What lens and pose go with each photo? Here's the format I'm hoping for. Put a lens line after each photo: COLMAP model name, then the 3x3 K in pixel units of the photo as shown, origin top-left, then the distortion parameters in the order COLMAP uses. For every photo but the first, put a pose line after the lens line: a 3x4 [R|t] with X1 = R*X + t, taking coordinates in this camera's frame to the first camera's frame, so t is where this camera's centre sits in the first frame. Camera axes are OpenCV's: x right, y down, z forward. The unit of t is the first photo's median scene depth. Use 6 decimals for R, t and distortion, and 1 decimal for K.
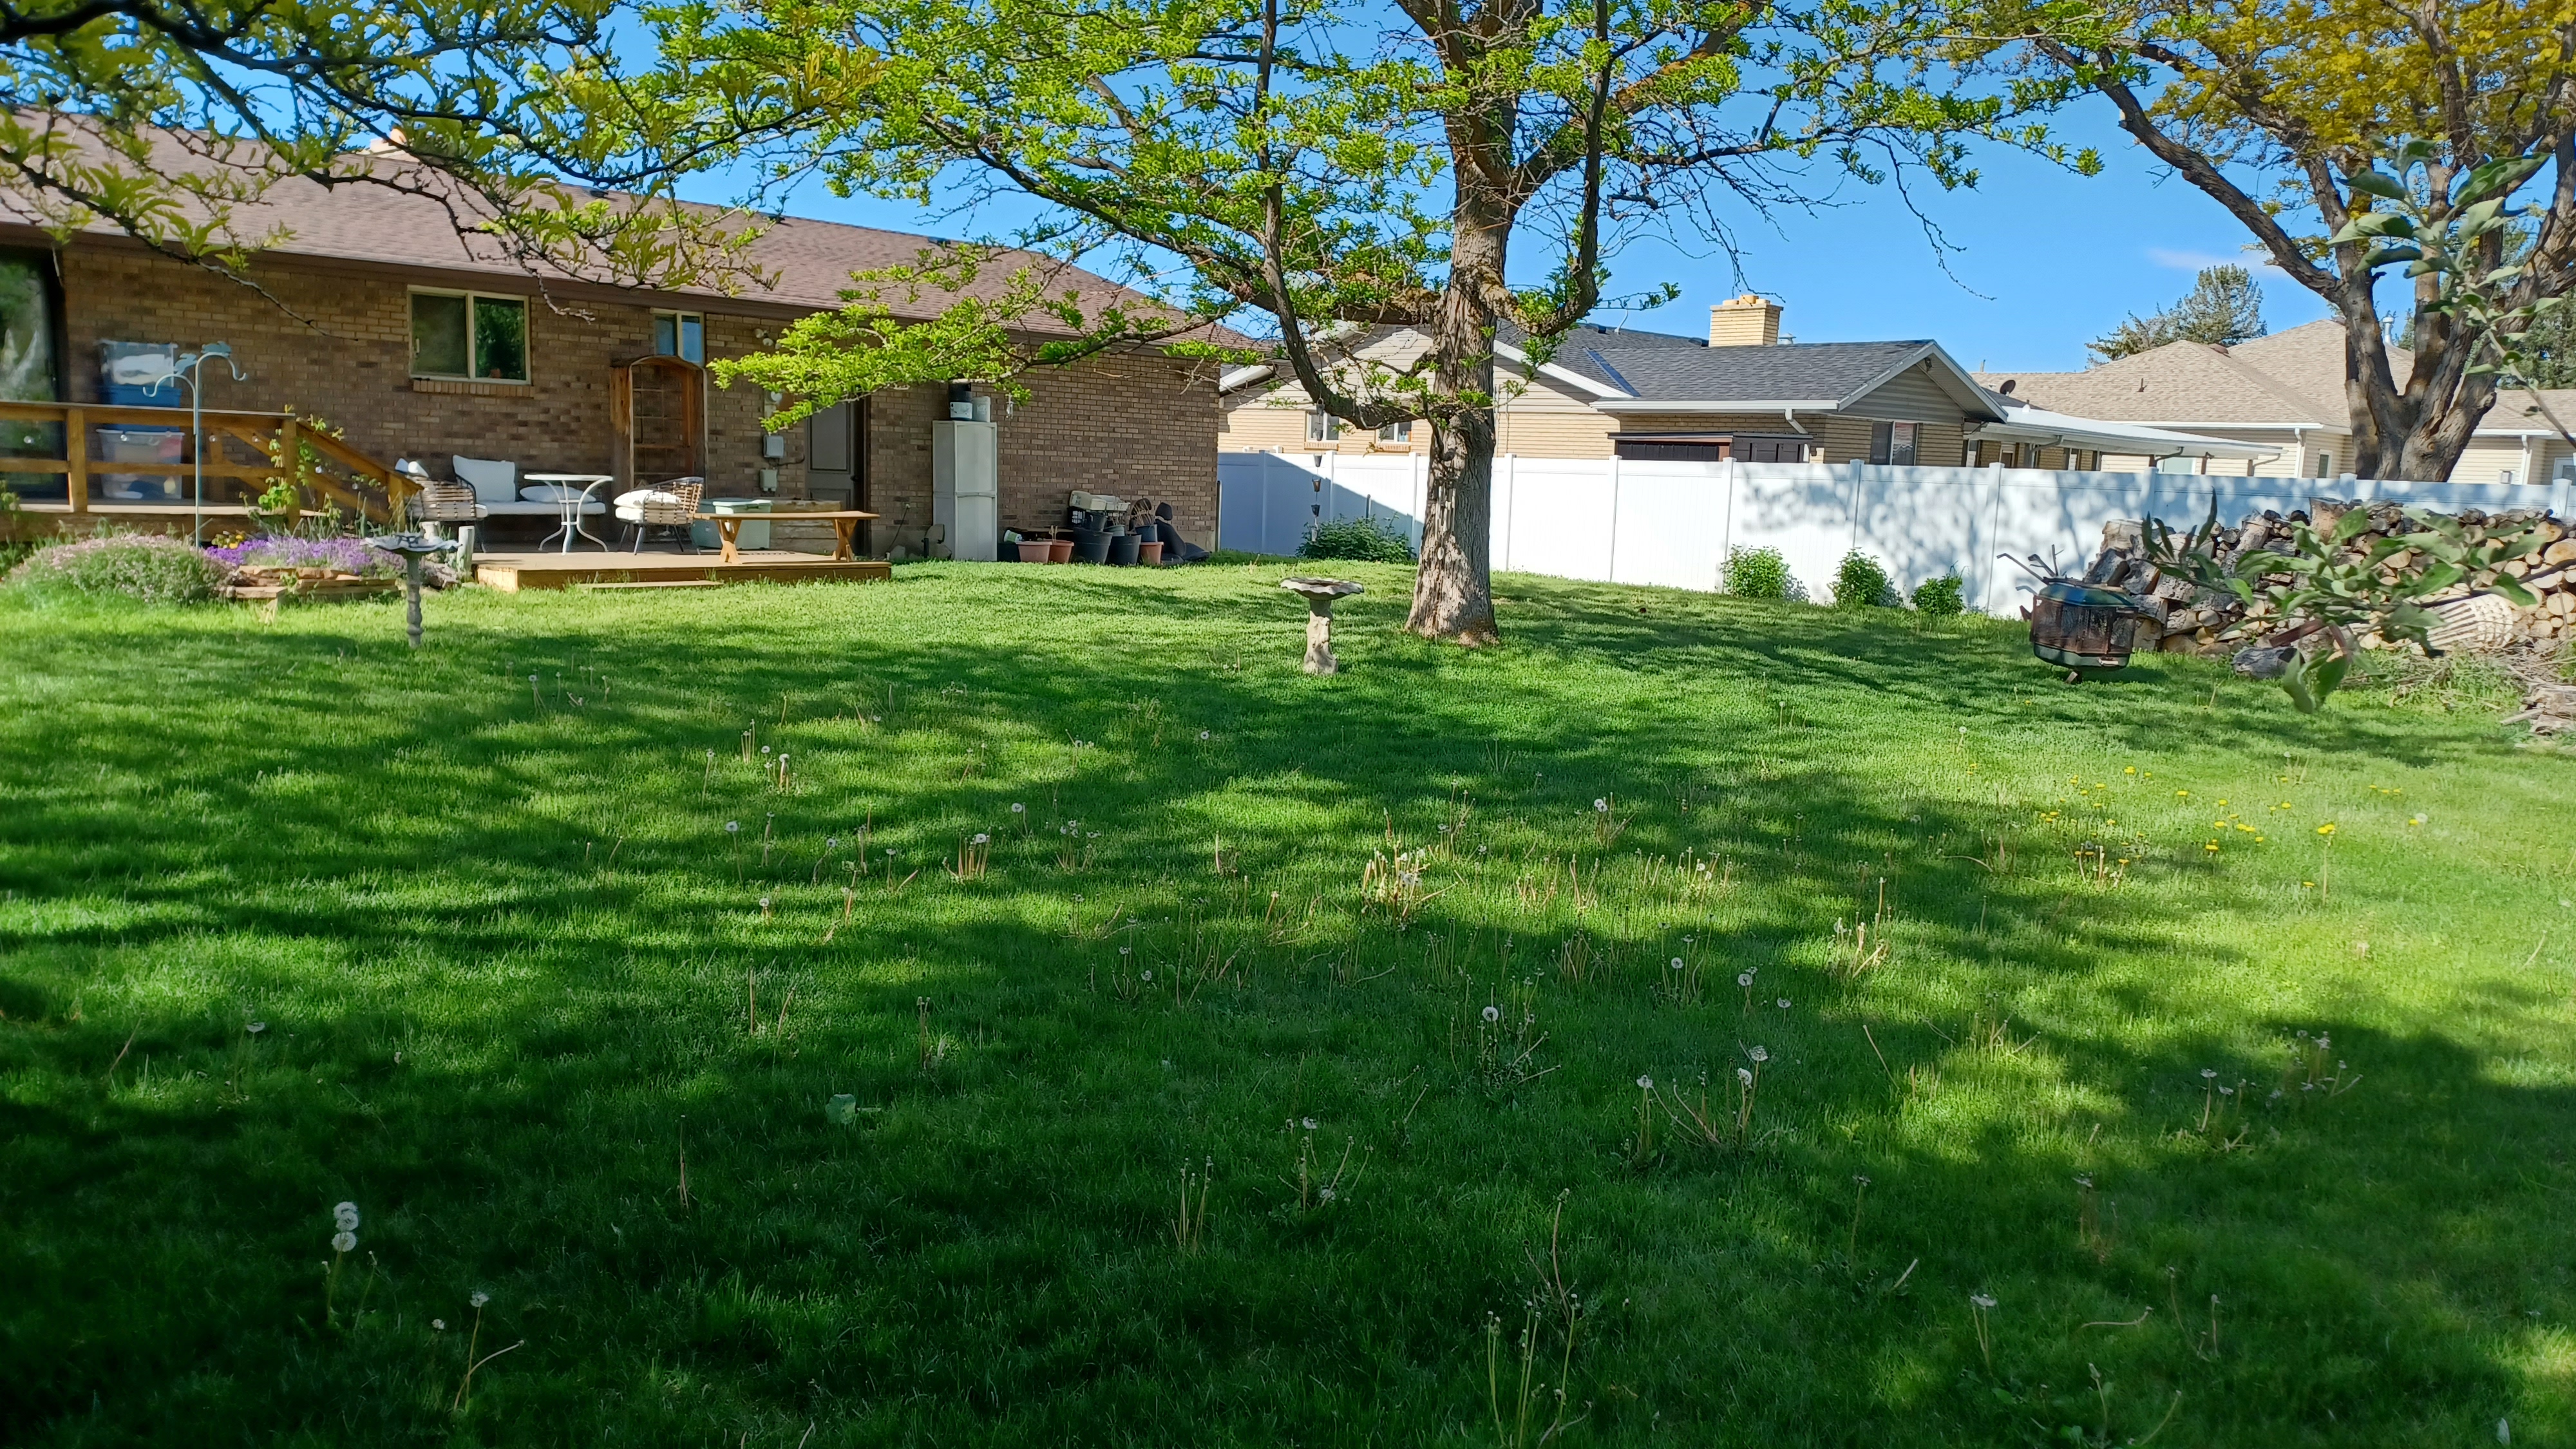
lens RADIAL K [[1916.3, 0, 1282.3], [0, 1916.3, 758.7], [0, 0, 1]] dist [0.095246, -0.096051]
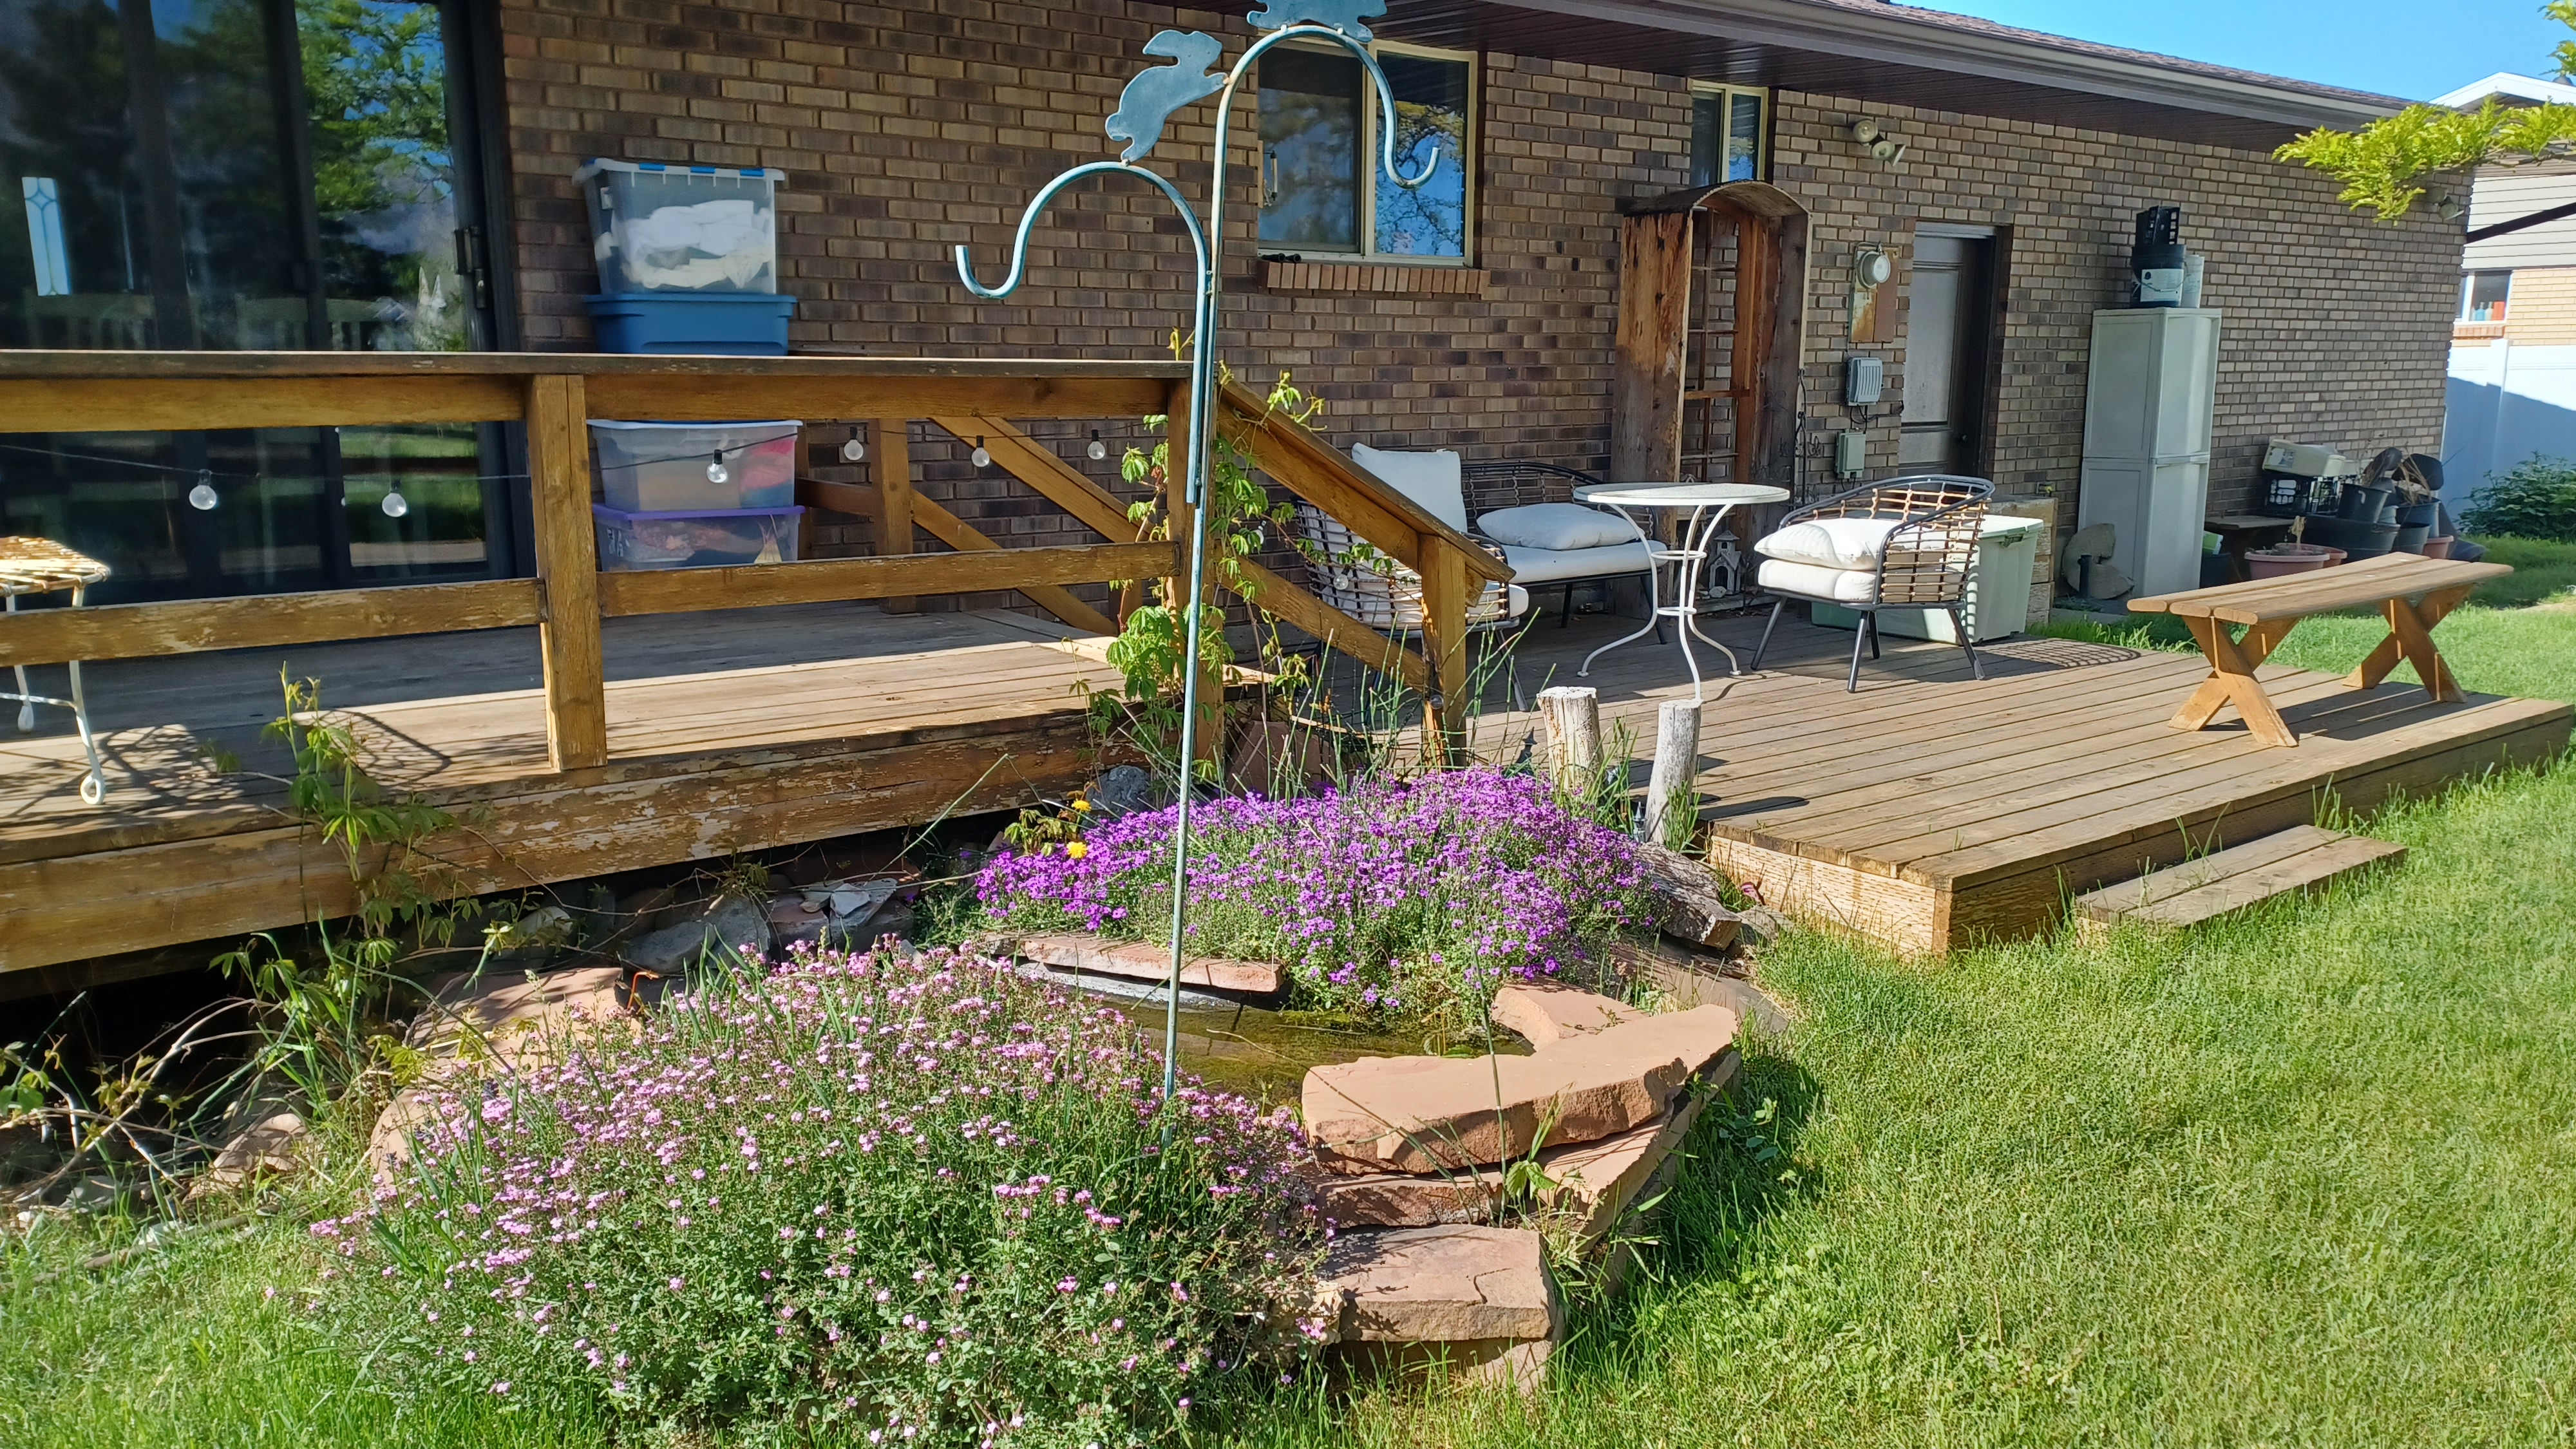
lens RADIAL K [[1916.3, 0, 1282.3], [0, 1916.3, 758.7], [0, 0, 1]] dist [0.095246, -0.096051]
pose [[0.986422, 0.000137, -0.164233, -0.367392], [0.007684, 0.998866, 0.046990, -0.106467], [0.164053, -0.047614, 0.985302, 0.582684]]
